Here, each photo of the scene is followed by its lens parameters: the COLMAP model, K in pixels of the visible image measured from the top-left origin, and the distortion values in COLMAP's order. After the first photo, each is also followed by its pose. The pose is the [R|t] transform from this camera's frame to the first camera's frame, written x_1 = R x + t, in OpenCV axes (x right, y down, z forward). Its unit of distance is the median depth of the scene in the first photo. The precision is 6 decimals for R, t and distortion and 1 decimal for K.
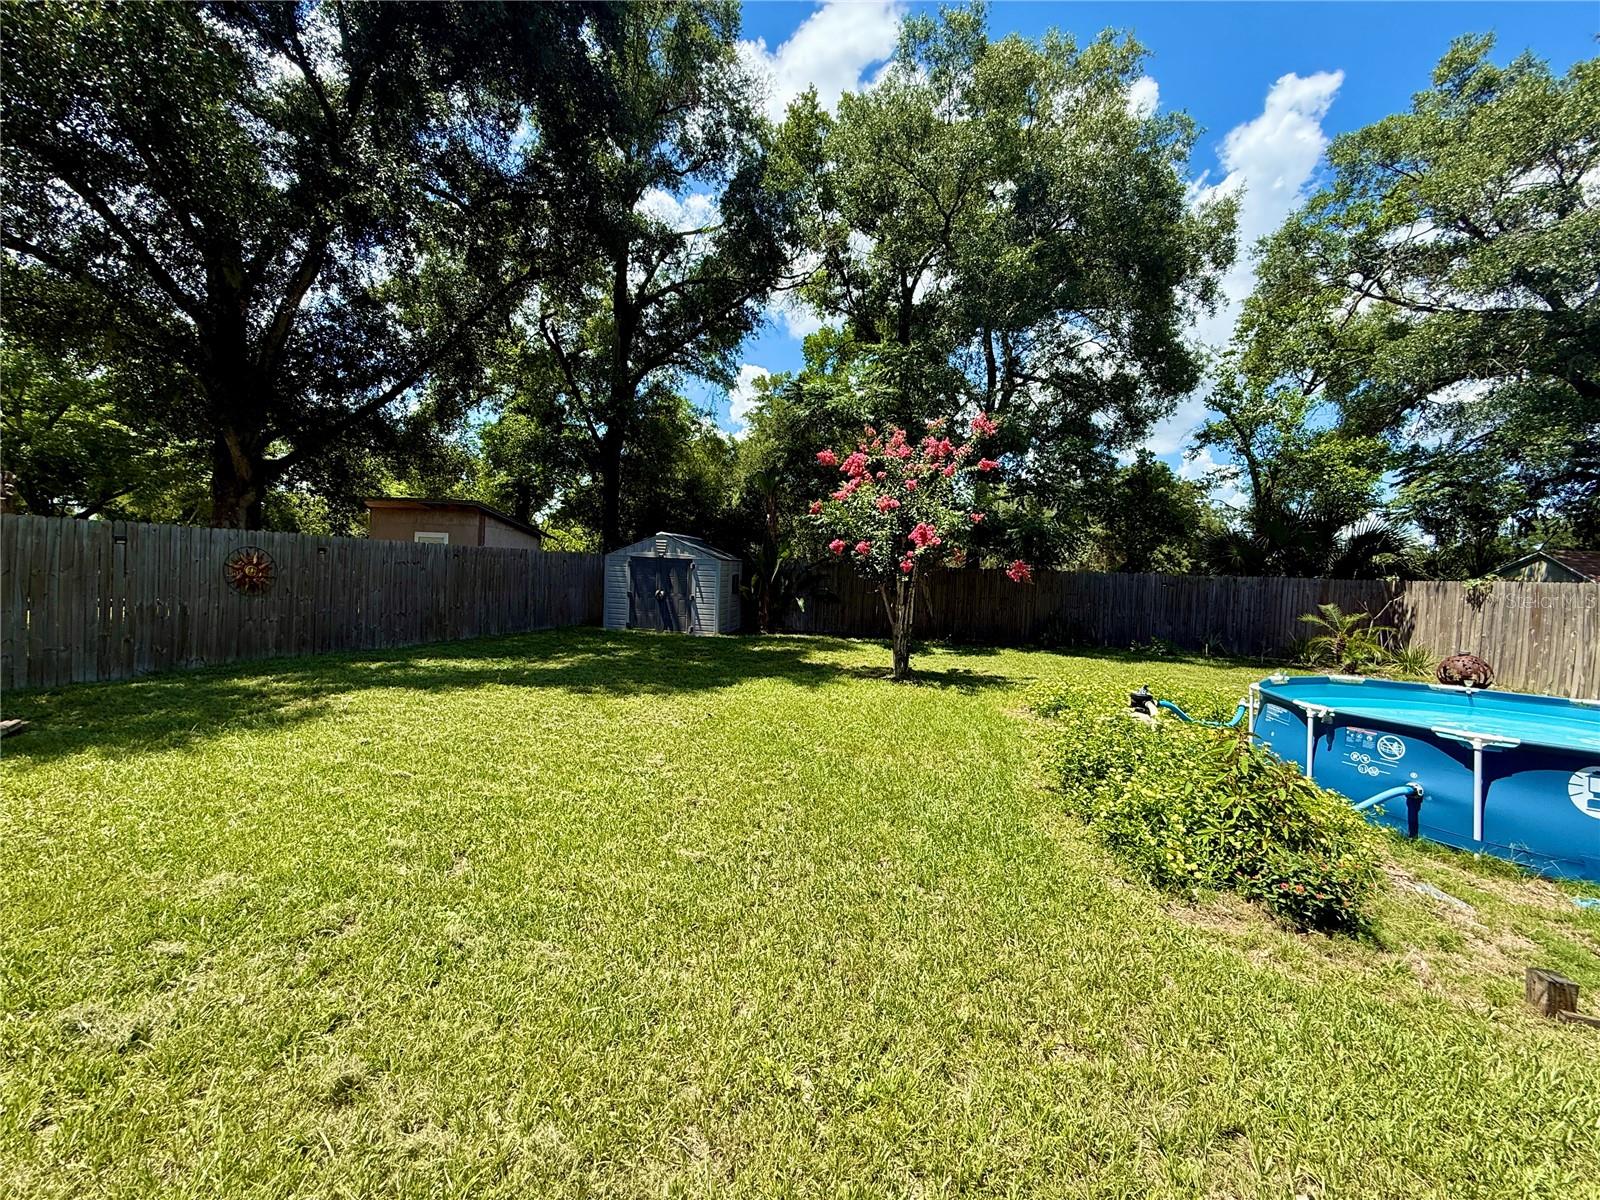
lens RADIAL K [[636.0, 0, 802.1], [0, 636.0, 598.0], [0, 0, 1]] dist [-0.003333, 0.000736]
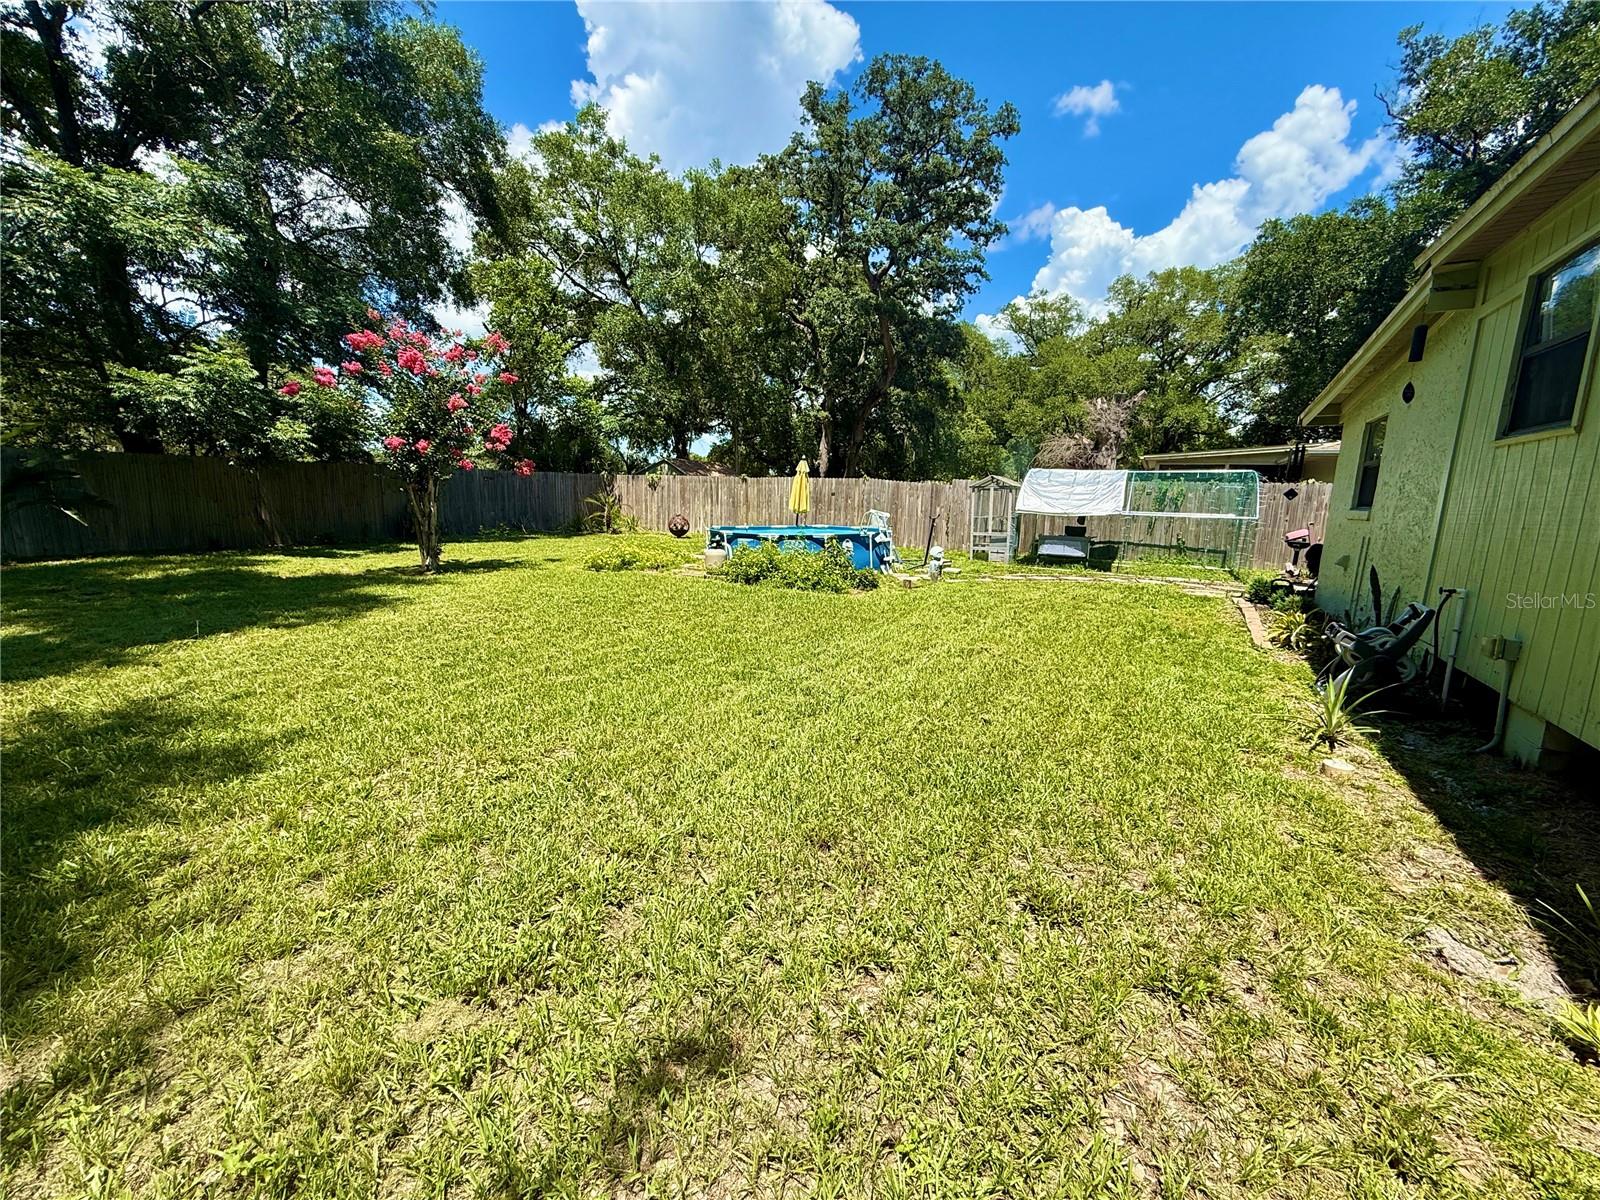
lens RADIAL K [[636.0, 0, 796.2], [0, 636.0, 596.0], [0, 0, 1]] dist [-0.003333, 0.000736]
pose [[0.305880, -0.182000, 0.934512, -0.412133], [0.024695, 0.982745, 0.183311, -0.007488], [-0.951750, -0.032993, 0.305096, 0.068679]]
